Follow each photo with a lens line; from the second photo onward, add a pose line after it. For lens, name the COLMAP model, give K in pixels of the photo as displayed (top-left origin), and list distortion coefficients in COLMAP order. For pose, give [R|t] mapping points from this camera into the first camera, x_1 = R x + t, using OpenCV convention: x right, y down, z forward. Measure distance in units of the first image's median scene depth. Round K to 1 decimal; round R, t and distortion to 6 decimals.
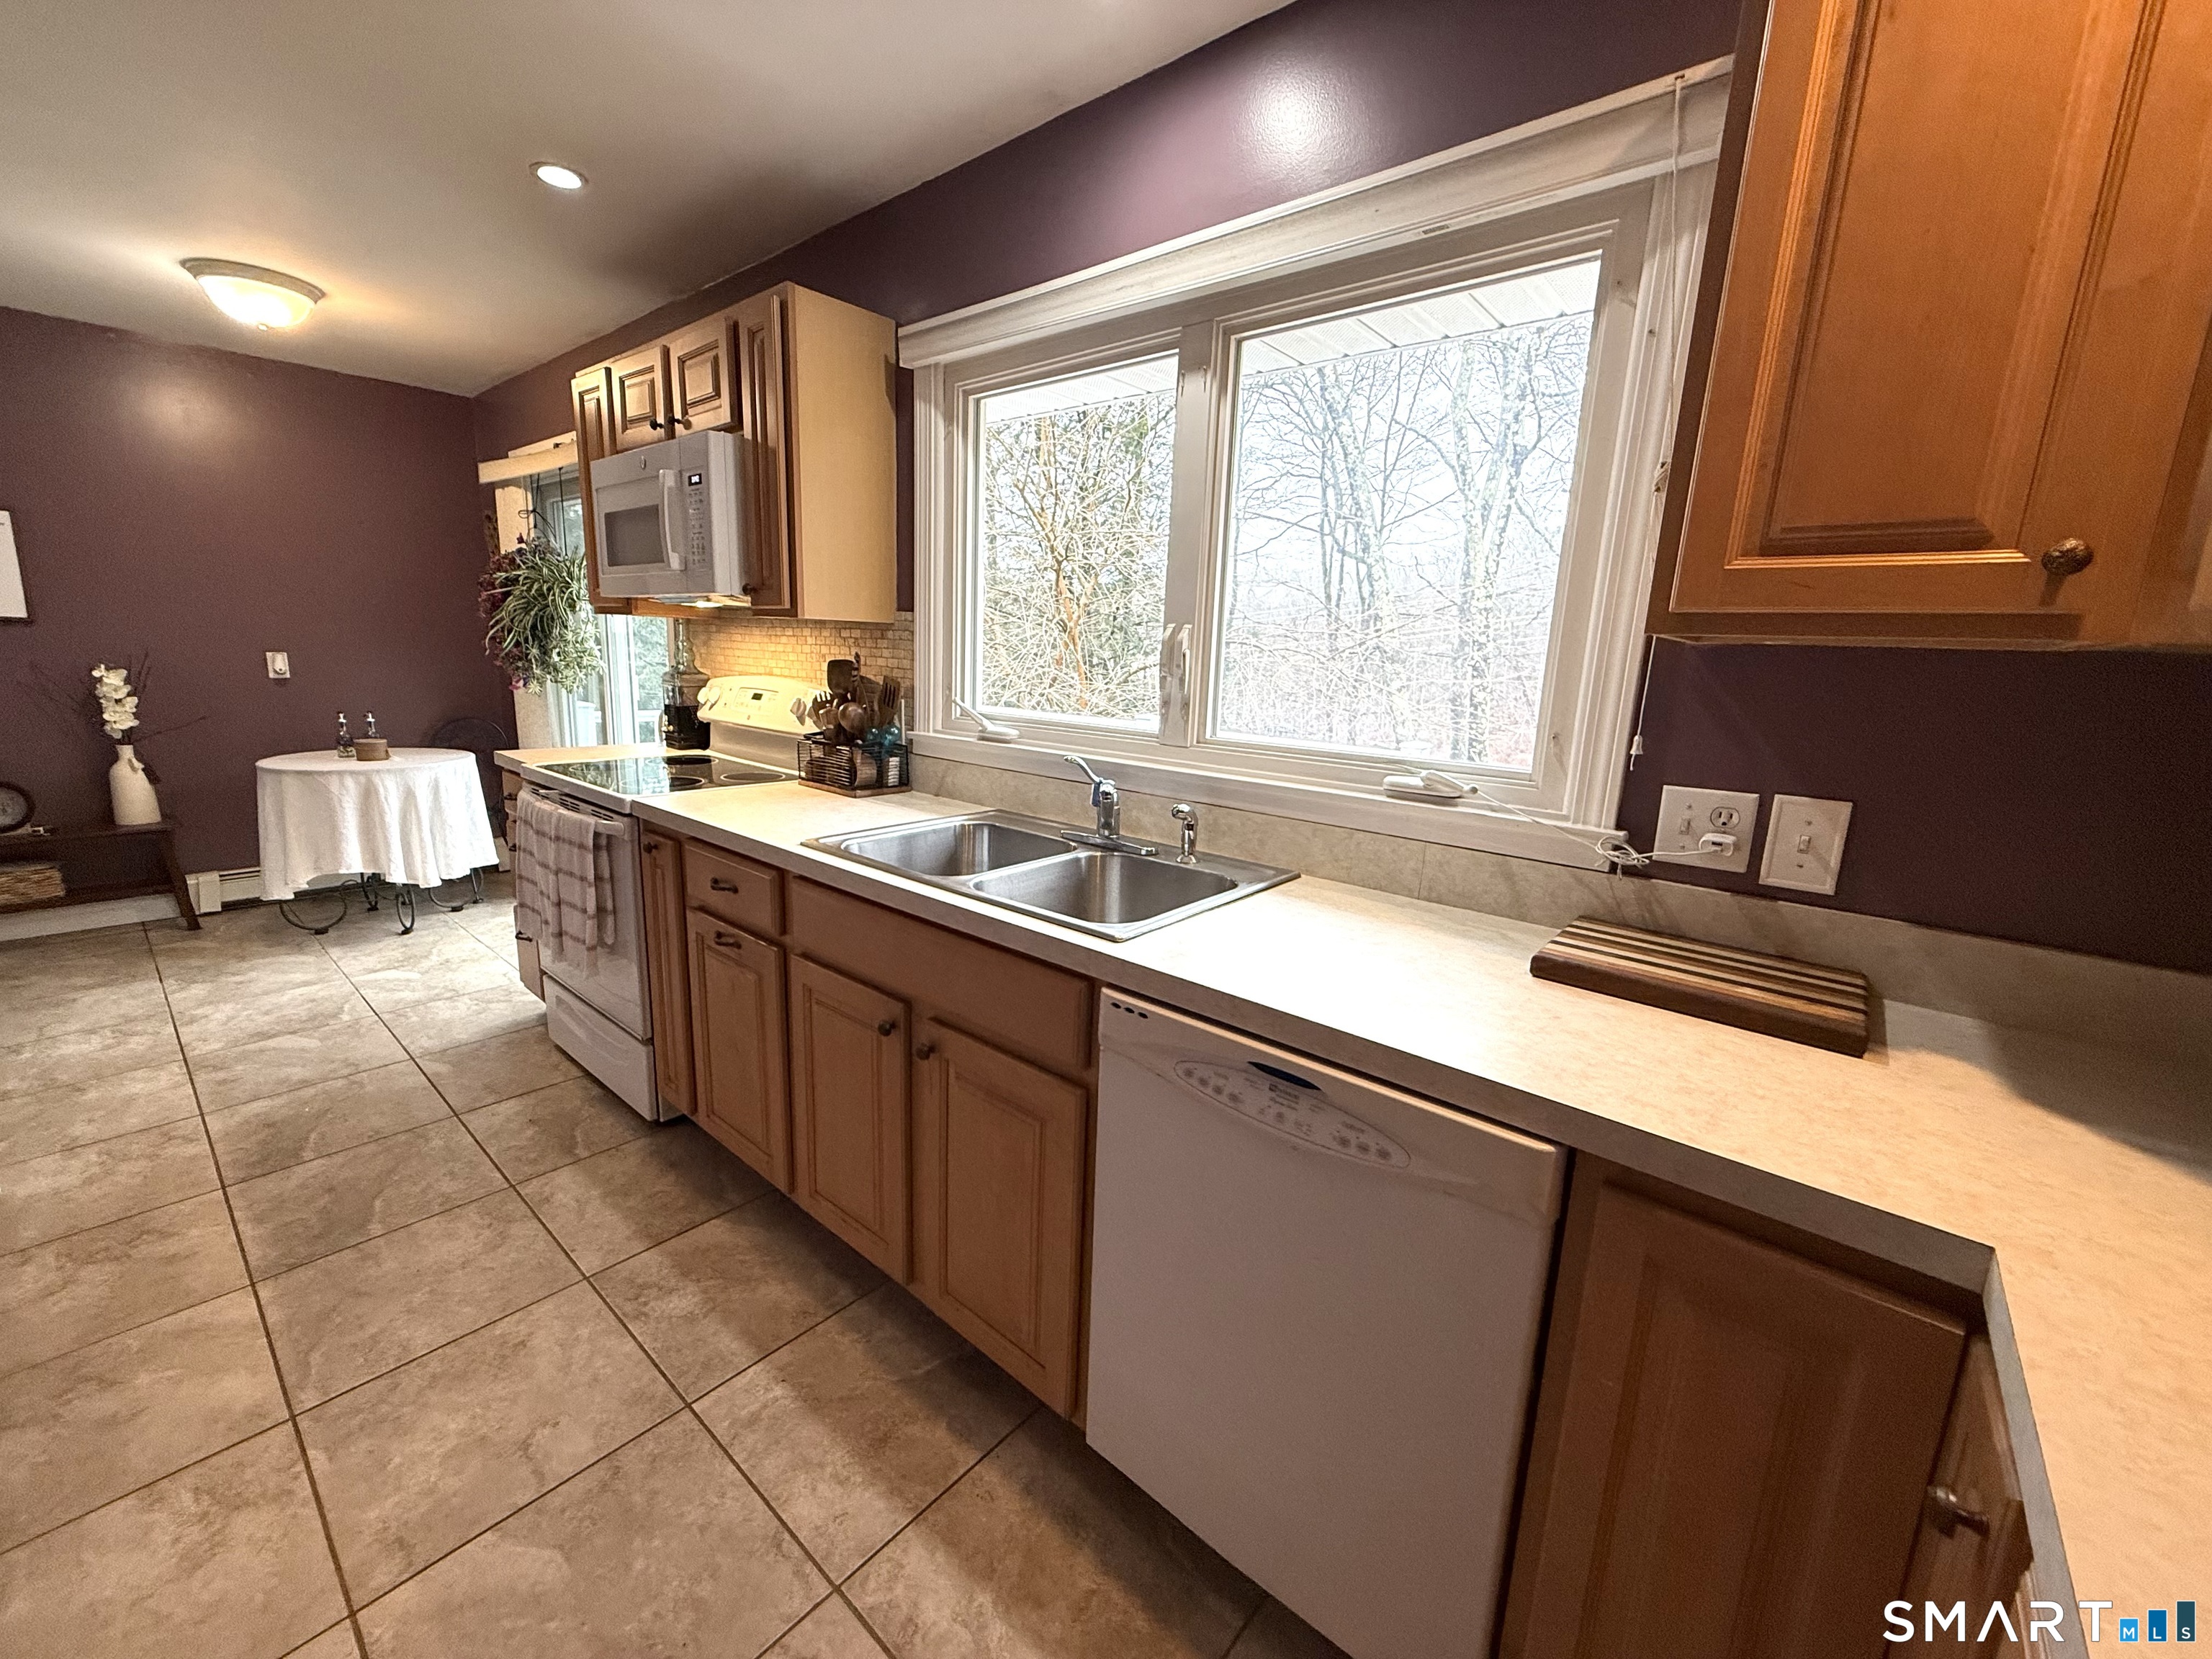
lens RADIAL K [[878.7, 0, 1104.2], [0, 878.7, 824.4], [0, 0, 1]] dist [-0.000193, 0.000277]
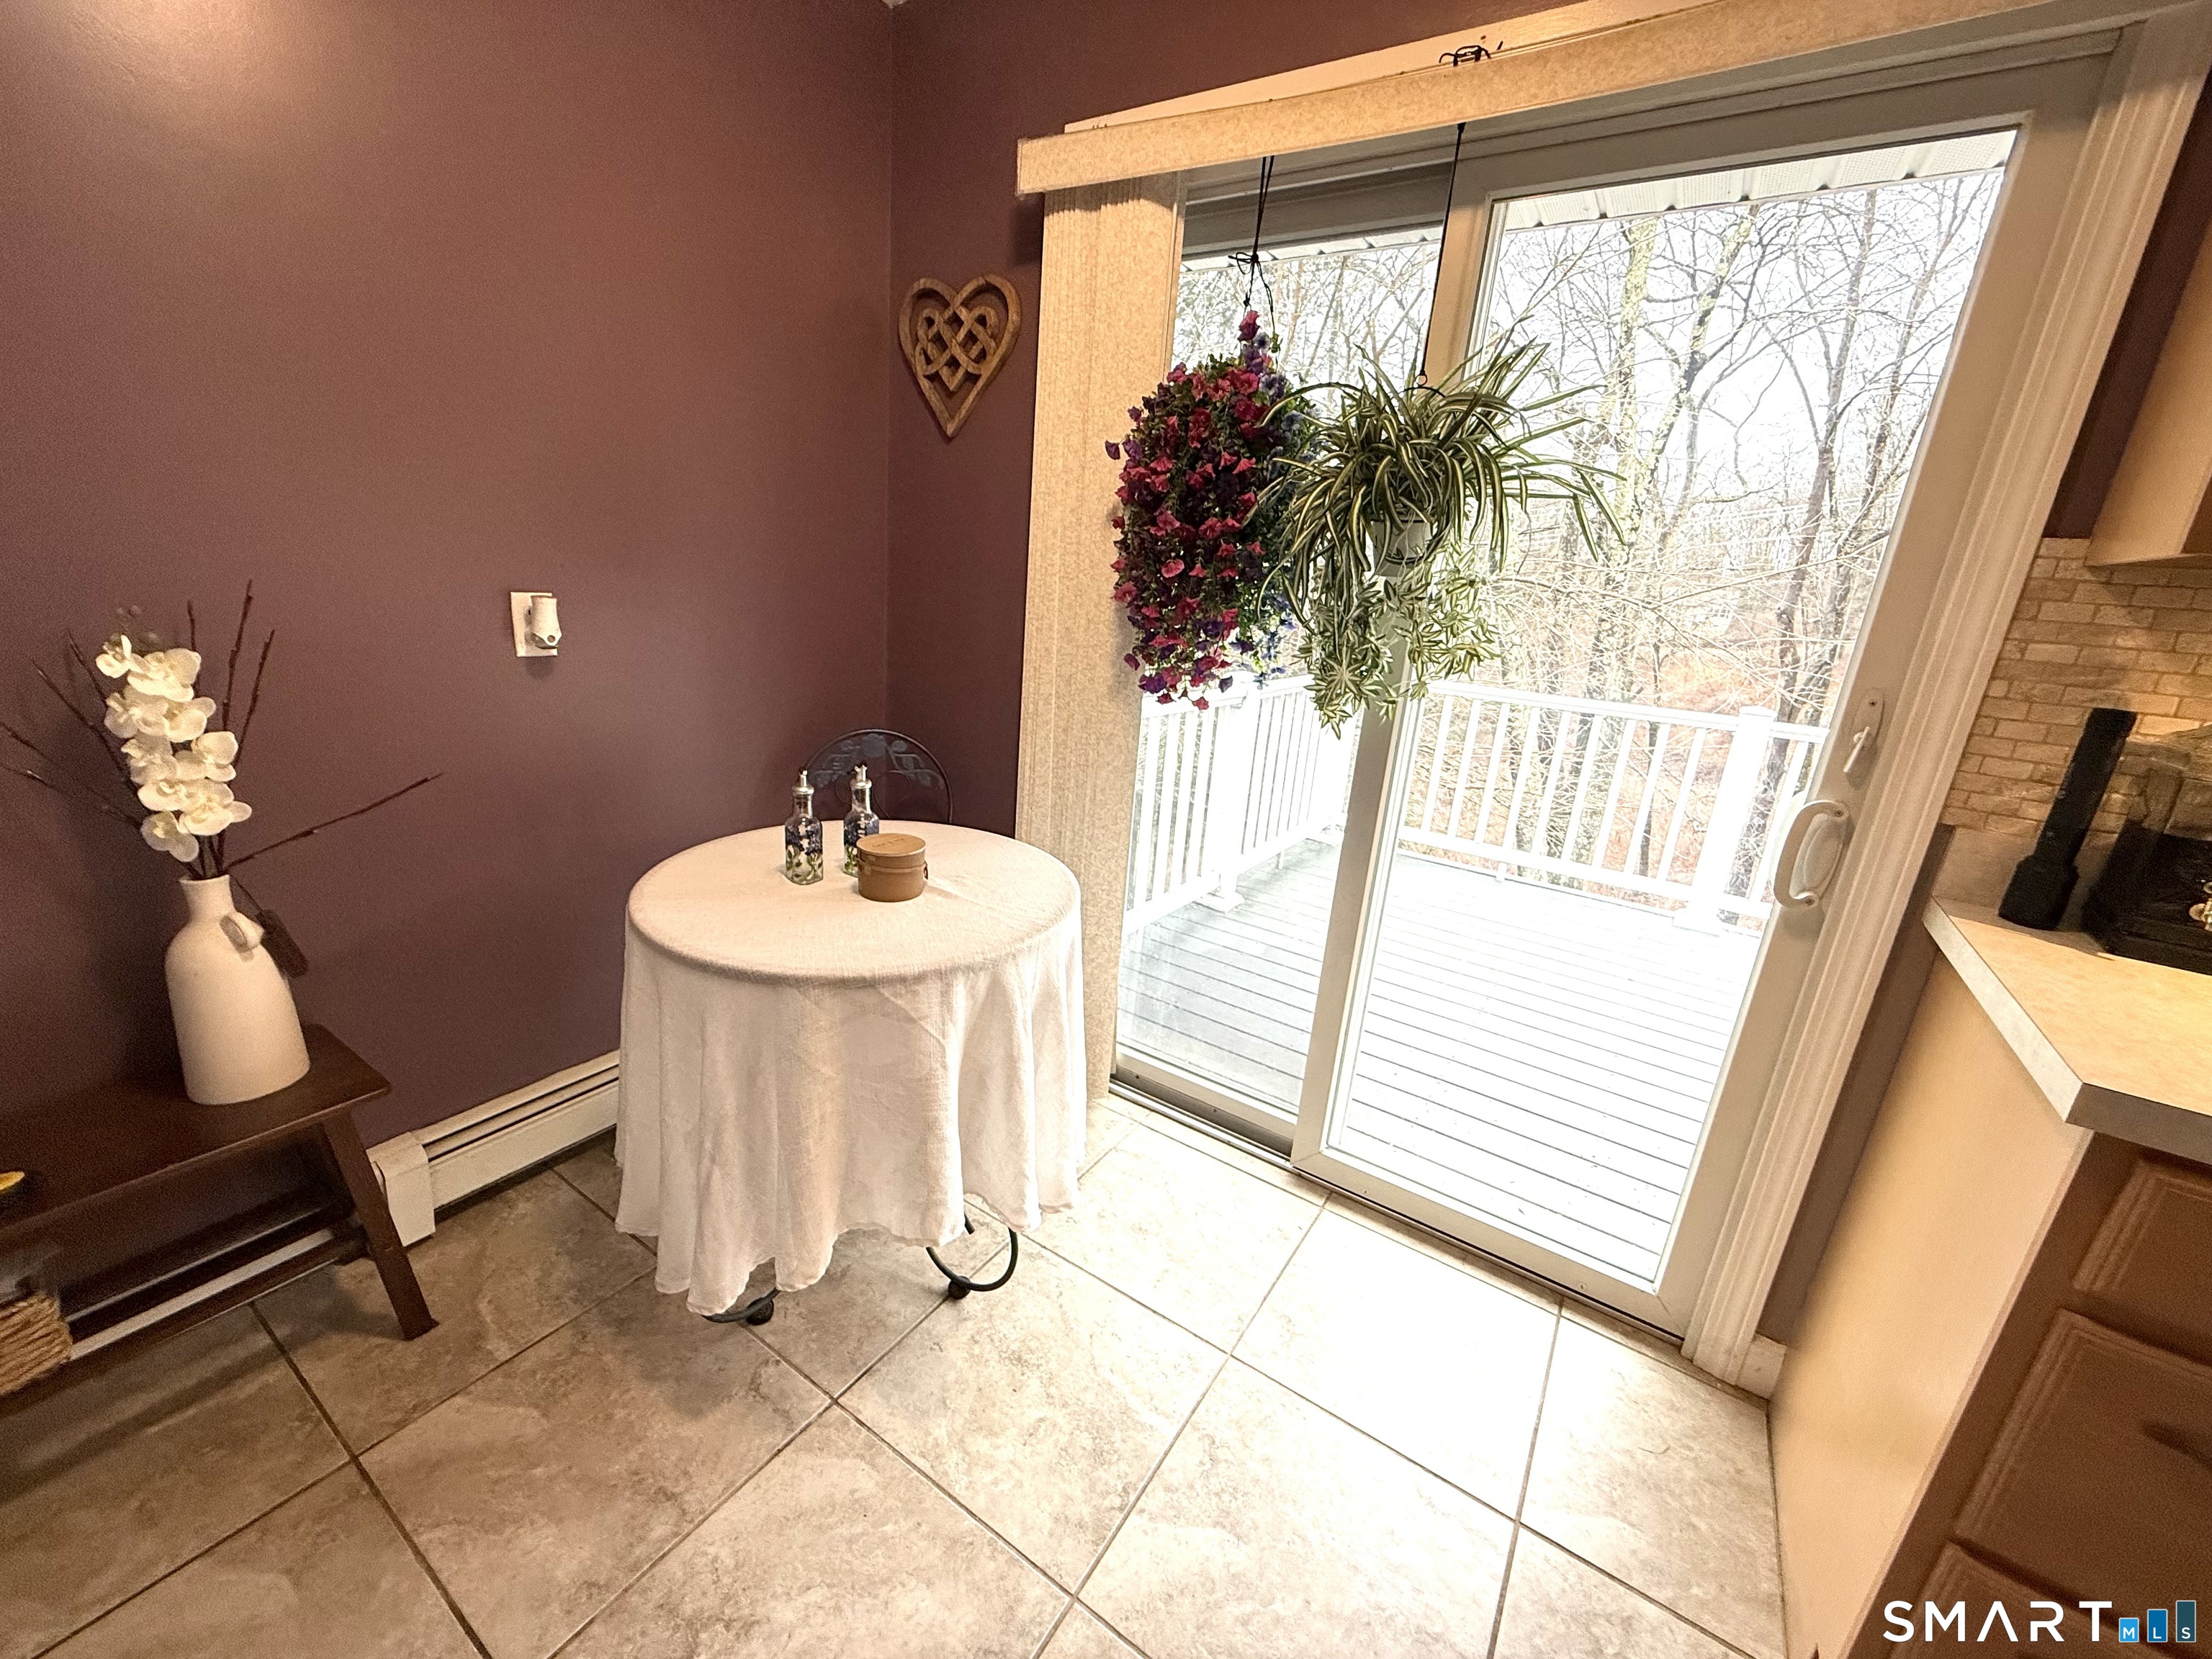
lens RADIAL K [[878.7, 0, 1103.4], [0, 878.7, 822.7], [0, 0, 1]] dist [-0.000193, 0.000277]
pose [[0.992044, -0.000636, 0.125894, -0.819255], [-0.010833, 0.995847, 0.090393, -0.145333], [-0.125428, -0.091037, 0.987917, 0.628751]]
